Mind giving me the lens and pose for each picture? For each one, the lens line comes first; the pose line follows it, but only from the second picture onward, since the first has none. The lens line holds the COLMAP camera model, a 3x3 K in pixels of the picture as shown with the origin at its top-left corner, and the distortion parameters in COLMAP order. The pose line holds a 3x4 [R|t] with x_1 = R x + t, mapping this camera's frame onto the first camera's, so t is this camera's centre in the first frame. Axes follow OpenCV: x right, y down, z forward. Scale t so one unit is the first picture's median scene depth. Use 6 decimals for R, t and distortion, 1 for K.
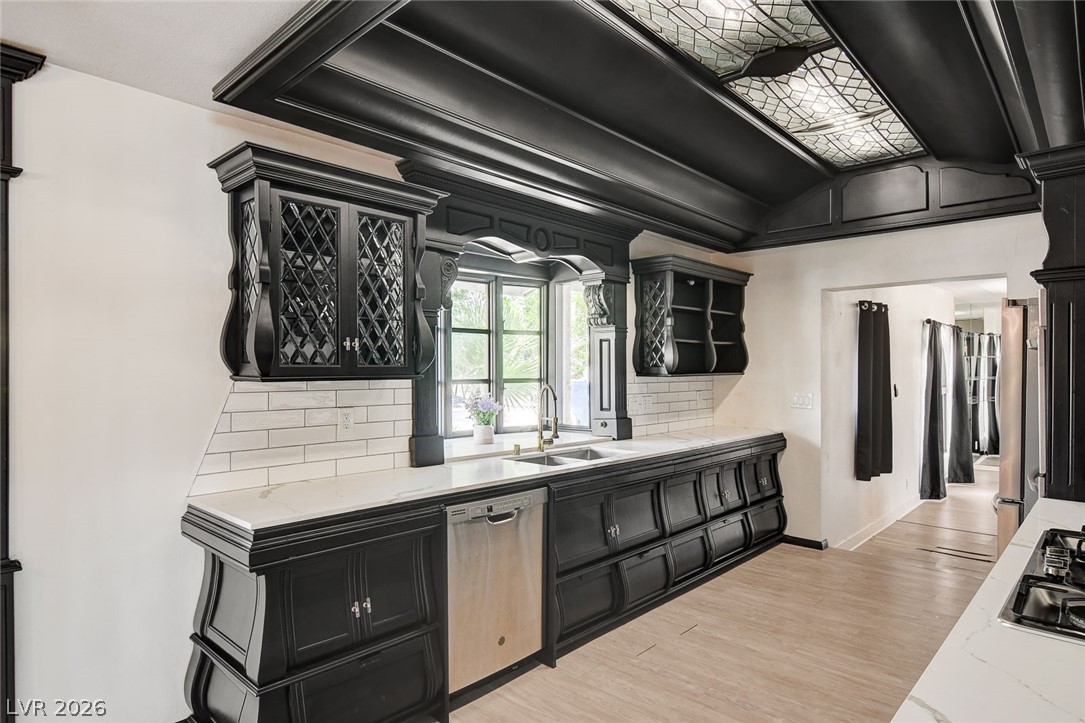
lens RADIAL K [[613.2, 0, 550.3], [0, 613.2, 371.9], [0, 0, 1]] dist [0.004135, 0.001114]
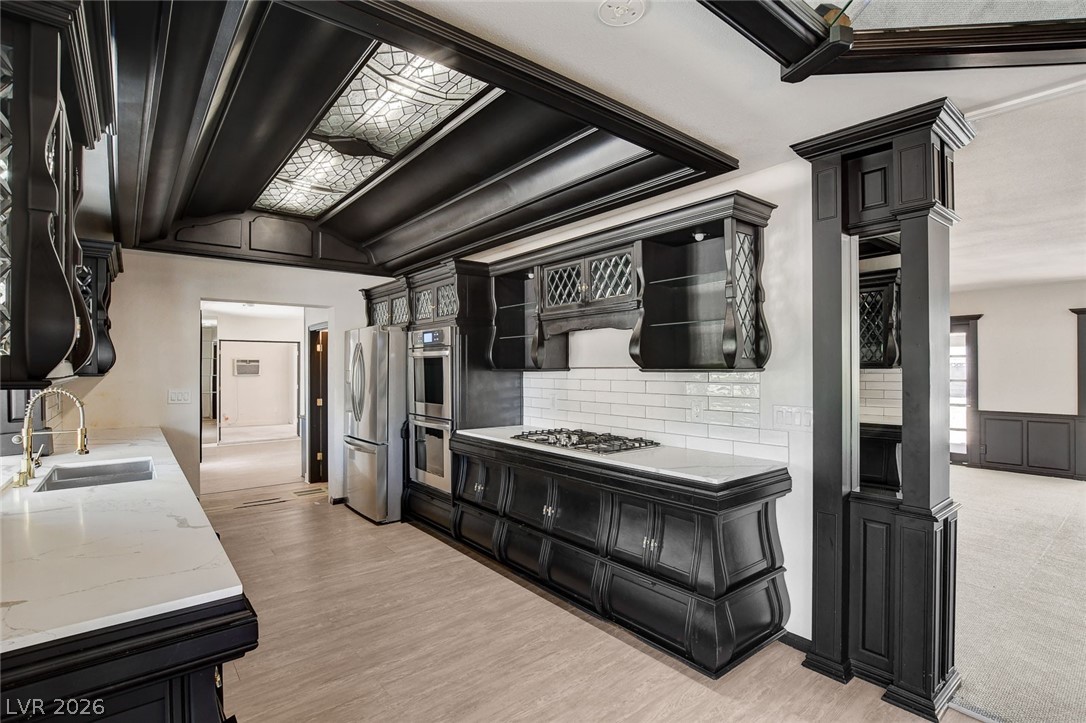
lens RADIAL K [[524.0, 0, 541.6], [0, 524.0, 365.8], [0, 0, 1]] dist [-0.028893, 0.000034]
pose [[0.138019, 0.000276, 0.990430, -0.701213], [0.006297, 0.999980, -0.001156, -0.004202], [-0.990410, 0.006396, 0.138014, 0.393616]]
